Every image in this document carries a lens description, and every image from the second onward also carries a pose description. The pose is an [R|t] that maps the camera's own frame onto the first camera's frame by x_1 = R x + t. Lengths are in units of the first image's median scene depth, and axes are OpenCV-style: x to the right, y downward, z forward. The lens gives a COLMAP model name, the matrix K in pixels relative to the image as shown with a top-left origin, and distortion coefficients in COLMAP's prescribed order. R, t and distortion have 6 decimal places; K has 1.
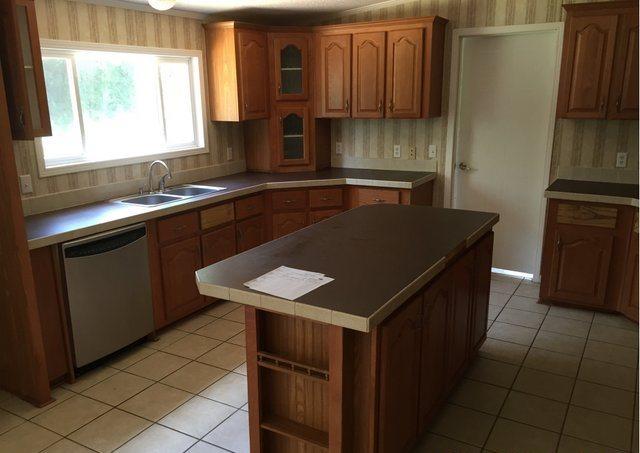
lens RADIAL K [[552.2, 0, 318.0], [0, 552.2, 242.2], [0, 0, 1]] dist [0.093351, -0.119312]
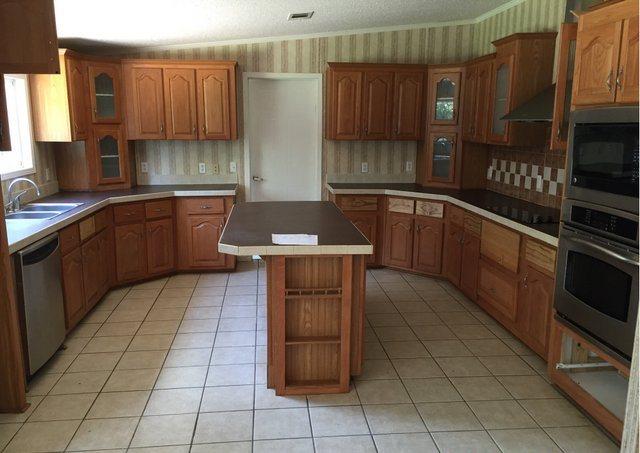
lens RADIAL K [[552.2, 0, 318.0], [0, 552.2, 242.2], [0, 0, 1]] dist [0.093351, -0.119312]
pose [[0.808695, -0.105608, 0.578670, -0.388815], [0.140682, 0.989926, -0.015941, 0.050723], [-0.571157, 0.094300, 0.815406, -0.104634]]
